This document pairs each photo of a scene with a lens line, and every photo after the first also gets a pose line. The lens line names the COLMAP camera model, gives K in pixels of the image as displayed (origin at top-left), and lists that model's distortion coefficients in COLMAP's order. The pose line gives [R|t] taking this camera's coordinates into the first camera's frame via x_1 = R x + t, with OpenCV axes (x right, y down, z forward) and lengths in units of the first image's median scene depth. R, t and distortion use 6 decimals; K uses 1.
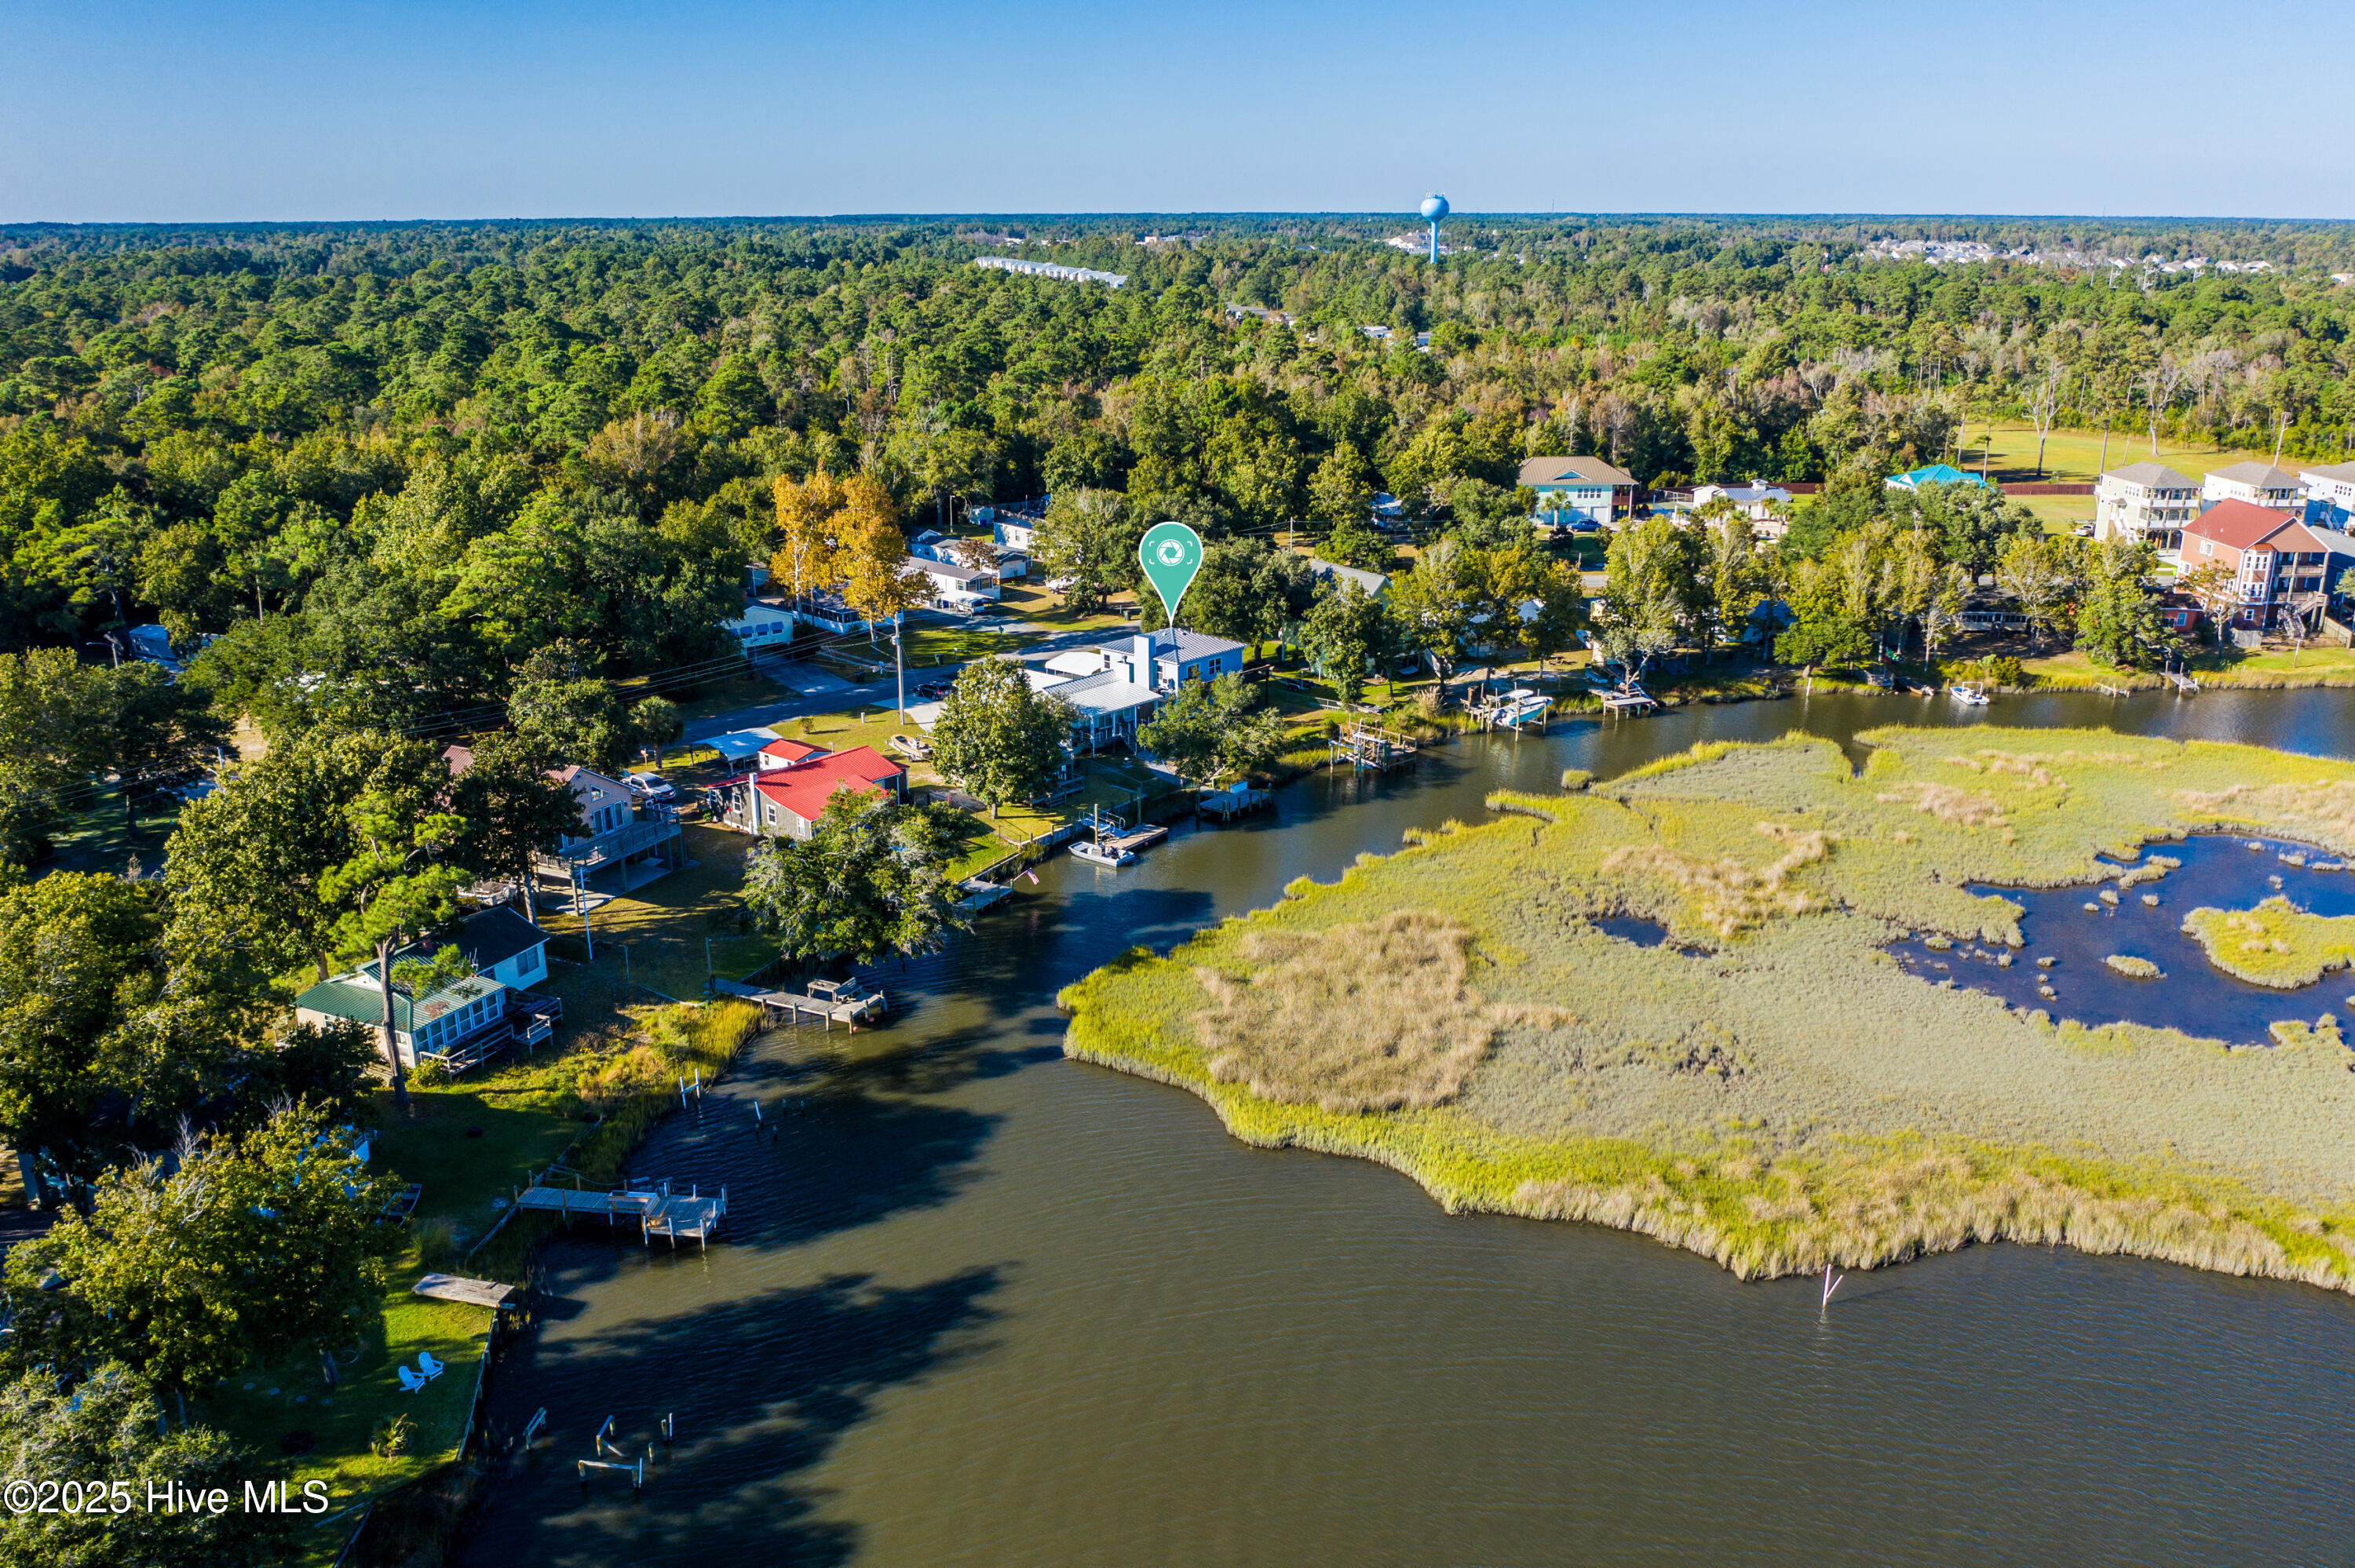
lens RADIAL K [[1833.8, 0, 1177.5], [0, 1833.8, 784.0], [0, 0, 1]] dist [-0.031793, -0.000480]
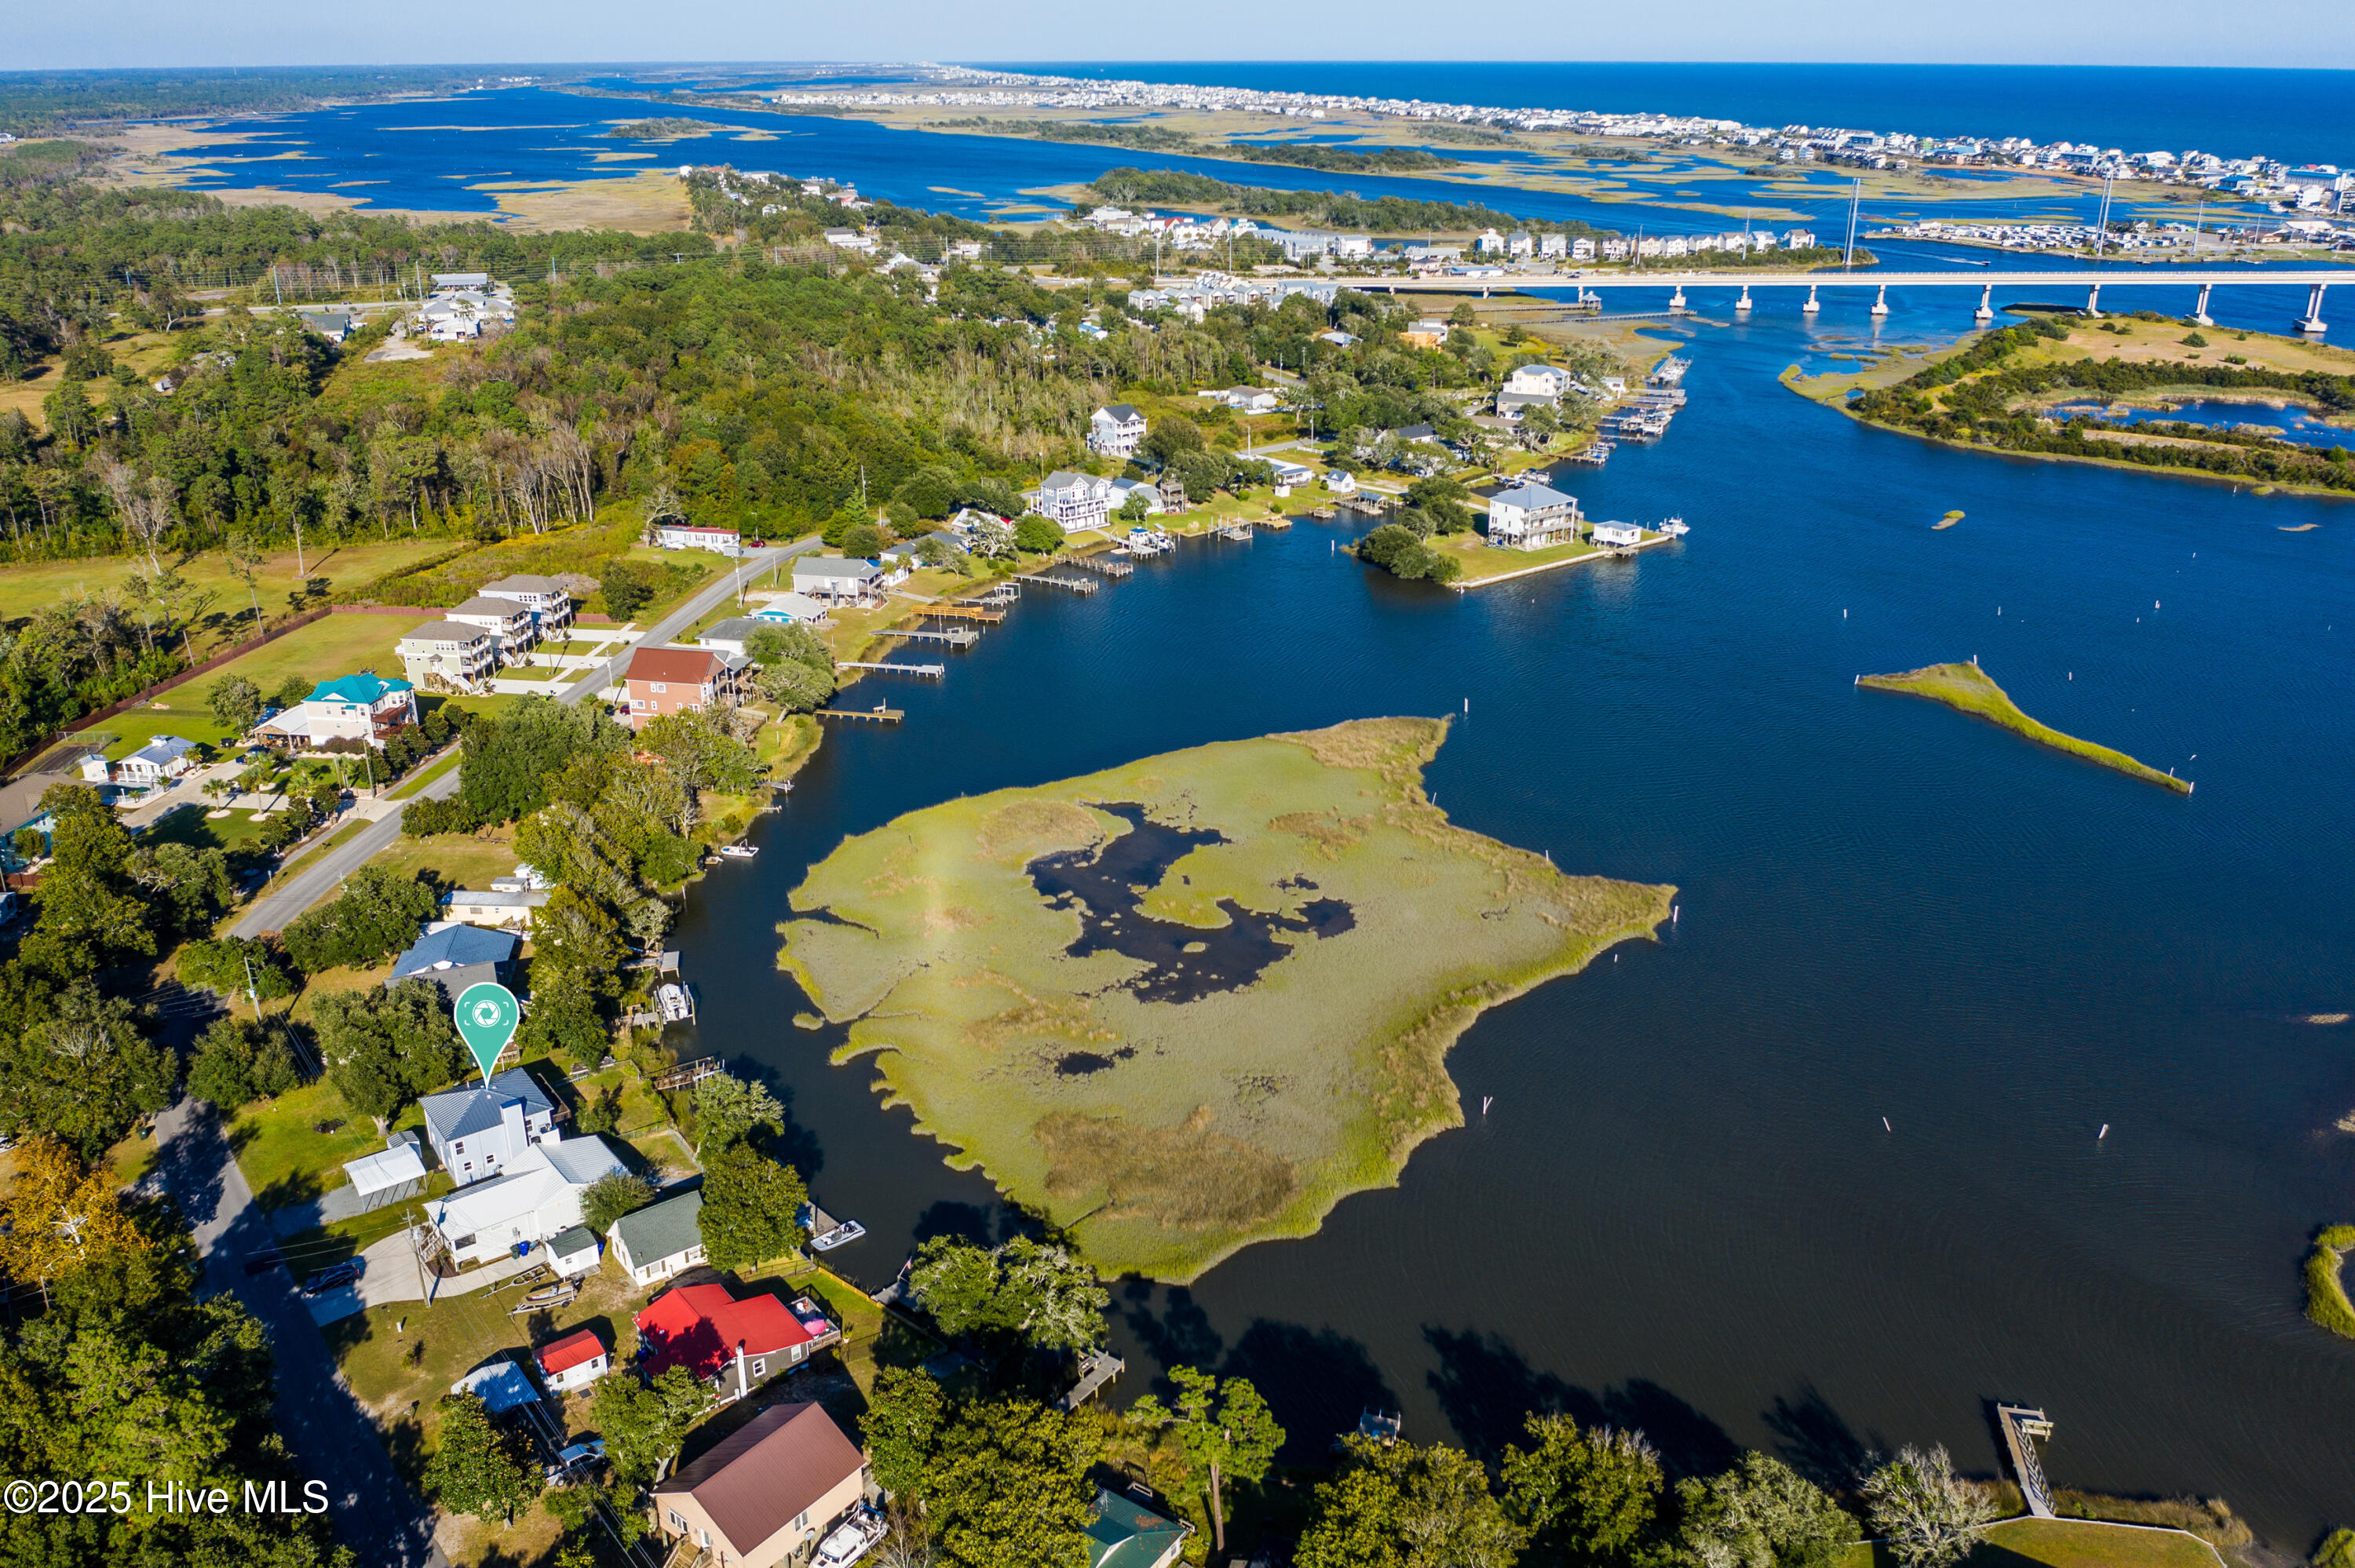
lens RADIAL K [[1860.7, 0, 1177.5], [0, 1860.7, 784.0], [0, 0, 1]] dist [-0.034760, 0.011791]
pose [[0.193919, -0.357297, 0.913638, -0.775931], [0.294042, 0.909667, 0.293334, -0.407031], [-0.935914, 0.211765, 0.281462, 0.258688]]
